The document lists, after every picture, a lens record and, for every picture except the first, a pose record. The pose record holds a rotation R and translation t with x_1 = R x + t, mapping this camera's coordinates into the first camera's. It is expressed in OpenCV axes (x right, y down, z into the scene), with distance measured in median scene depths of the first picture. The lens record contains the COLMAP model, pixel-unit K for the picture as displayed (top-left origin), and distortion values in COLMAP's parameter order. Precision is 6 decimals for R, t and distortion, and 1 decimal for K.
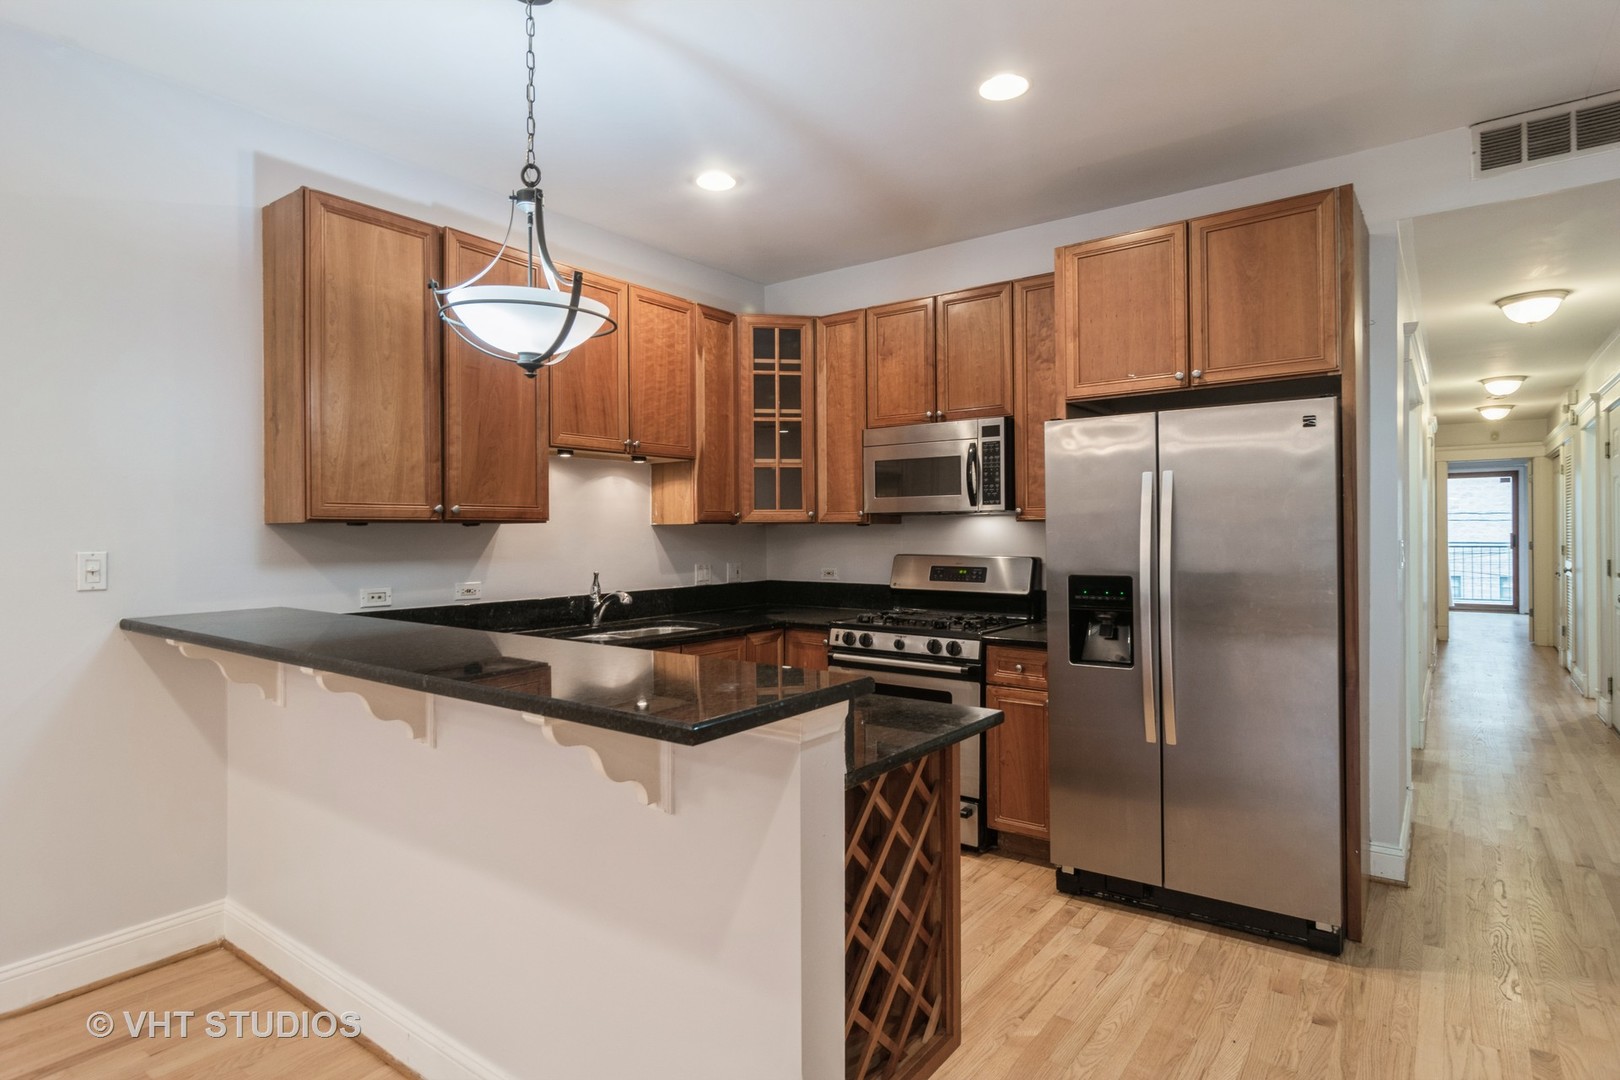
lens RADIAL K [[875.6, 0, 808.6], [0, 875.6, 530.0], [0, 0, 1]] dist [0.001599, 0.001487]
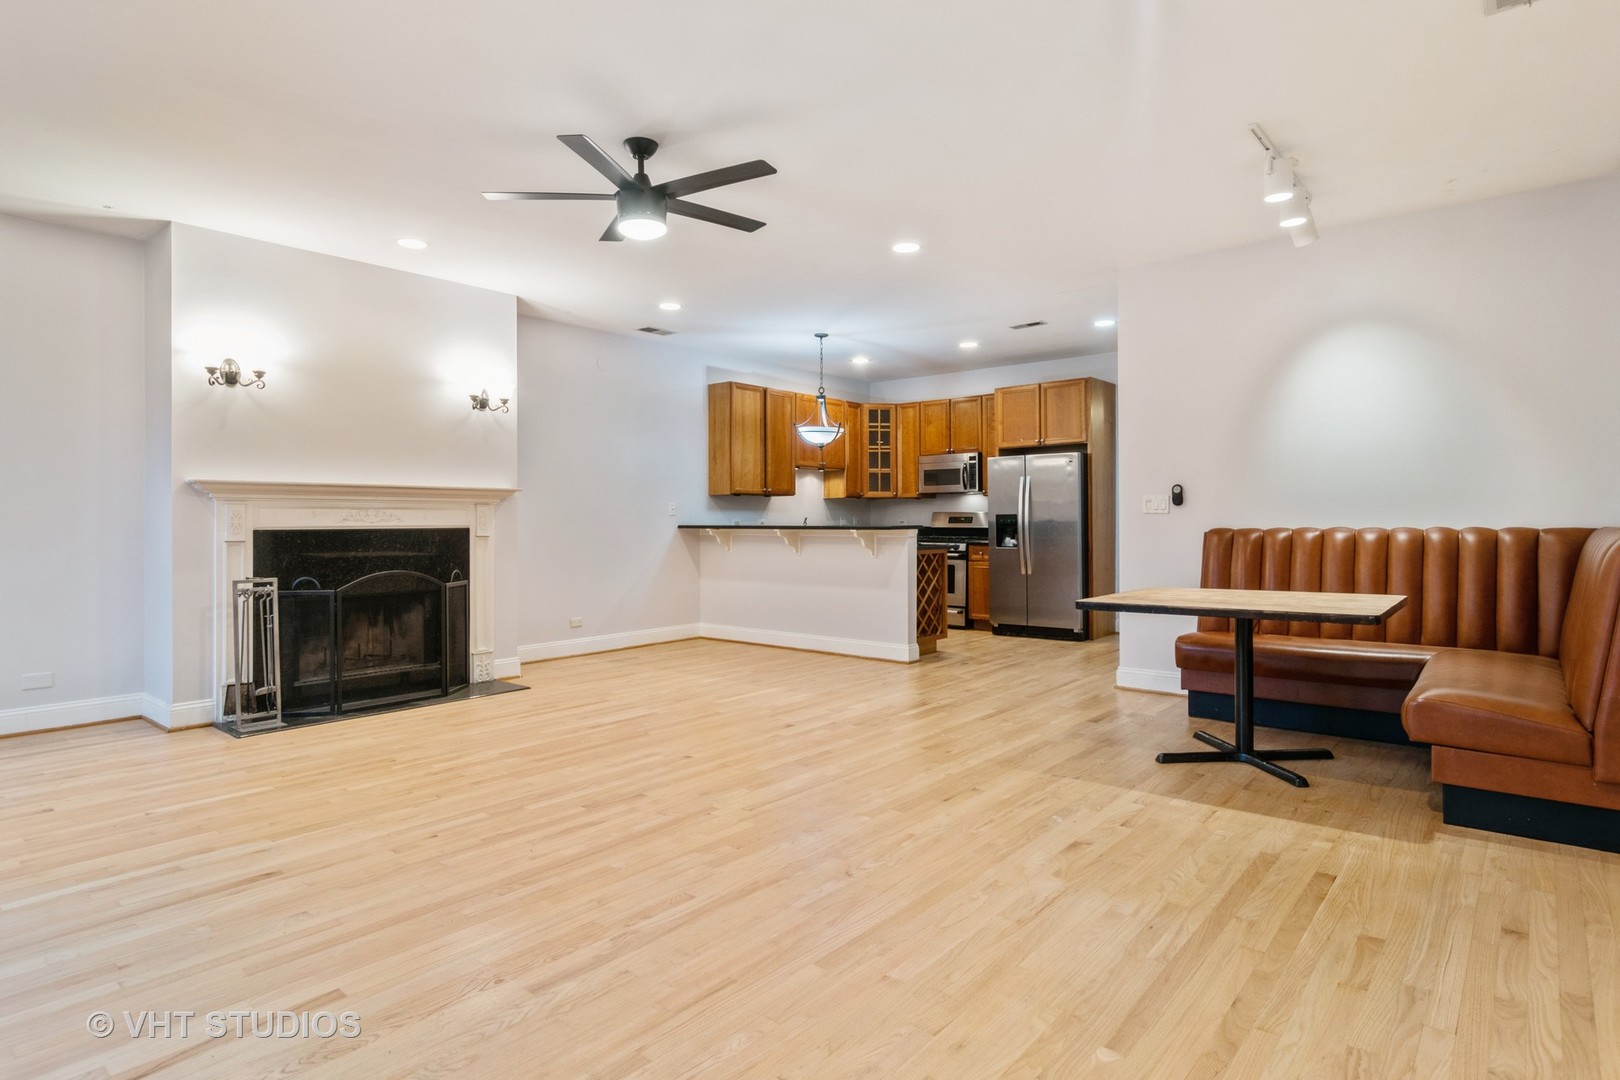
lens RADIAL K [[875.6, 0, 812.5], [0, 875.6, 525.8], [0, 0, 1]] dist [0.001599, 0.001487]
pose [[0.998688, 0.001707, -0.051184, -0.106124], [-0.001390, 0.999980, 0.006224, 0.057452], [0.051193, -0.006145, 0.998670, -1.421053]]
